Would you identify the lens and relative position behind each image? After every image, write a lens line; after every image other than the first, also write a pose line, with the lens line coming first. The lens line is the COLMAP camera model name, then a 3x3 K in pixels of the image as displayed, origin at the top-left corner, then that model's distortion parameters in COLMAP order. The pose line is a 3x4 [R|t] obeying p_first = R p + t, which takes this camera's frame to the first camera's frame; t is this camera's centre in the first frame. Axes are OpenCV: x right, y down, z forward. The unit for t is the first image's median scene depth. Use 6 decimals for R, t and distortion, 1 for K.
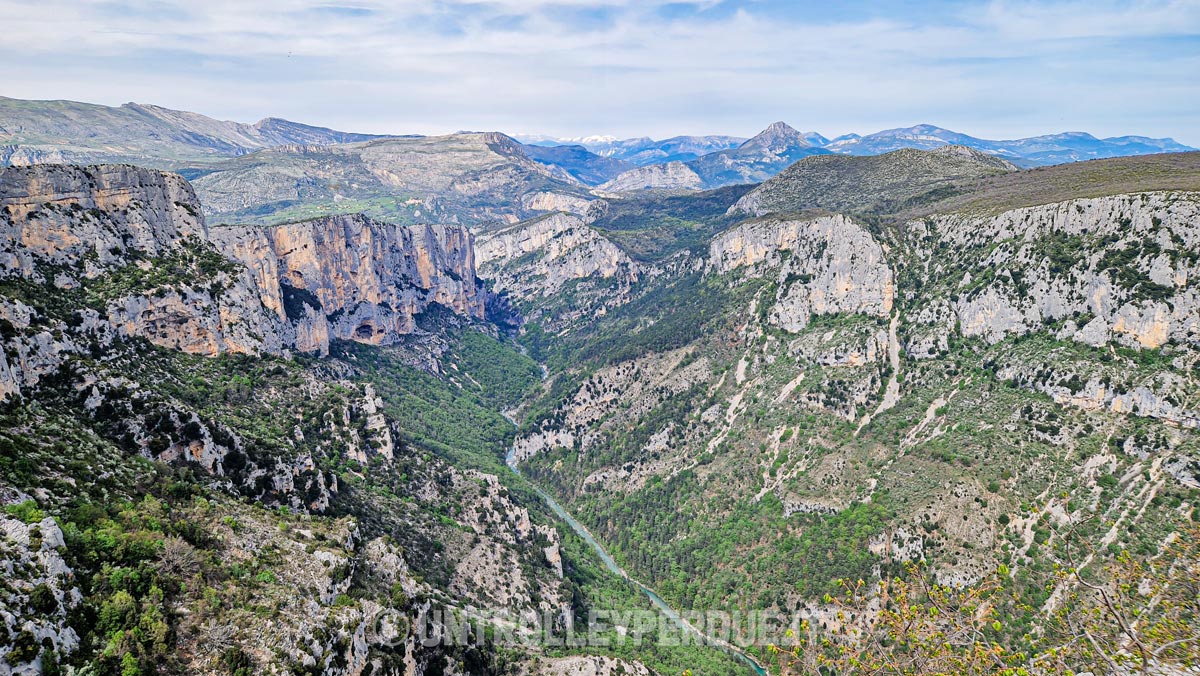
lens RADIAL K [[793.9, 0, 600.0], [0, 793.9, 338.0], [0, 0, 1]] dist [0.075642, -0.062133]
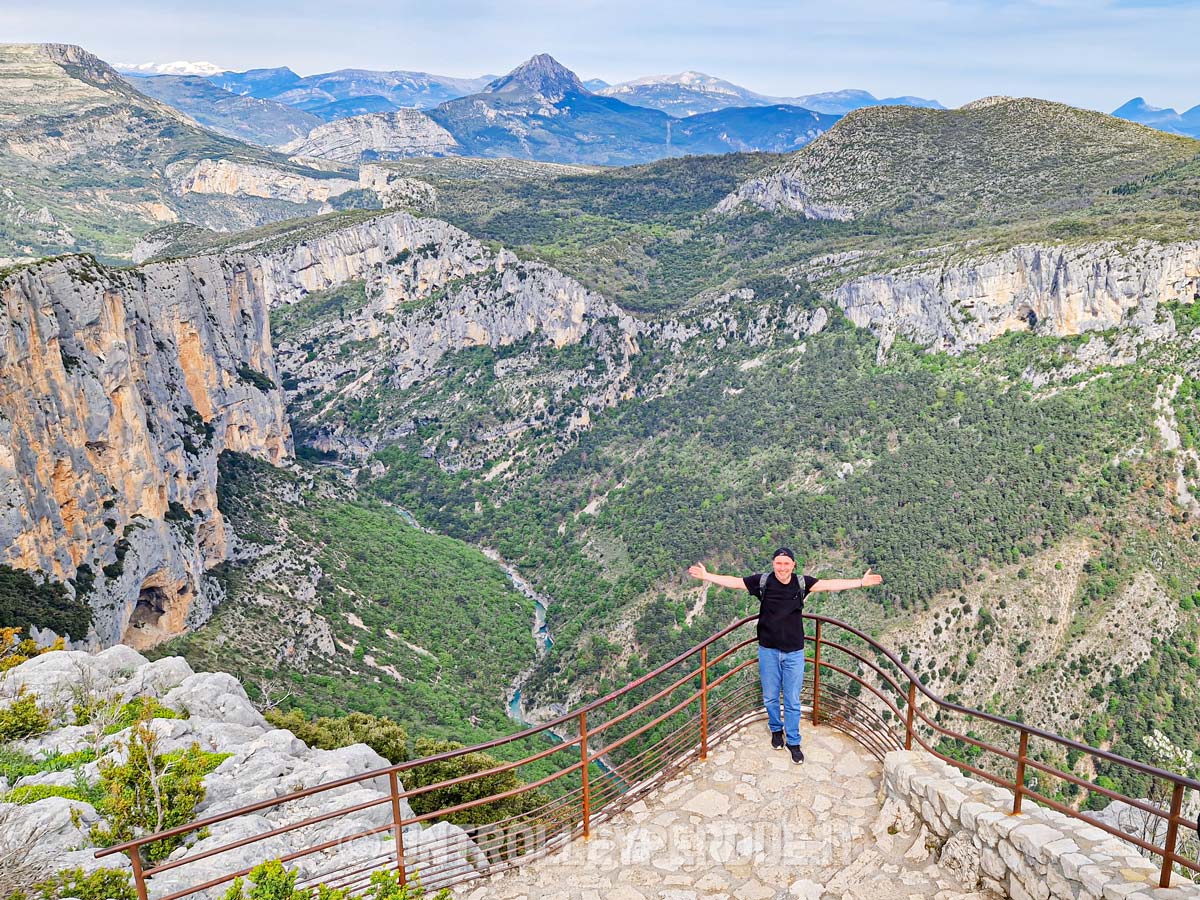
lens RADIAL K [[933.8, 0, 600.6], [0, 933.8, 424.5], [0, 0, 1]] dist [0.061692, -0.080984]
pose [[0.878315, -0.126387, 0.461074, -0.227521], [0.079096, 0.989548, 0.120575, -0.088873], [-0.471494, -0.069433, 0.879132, 0.431634]]
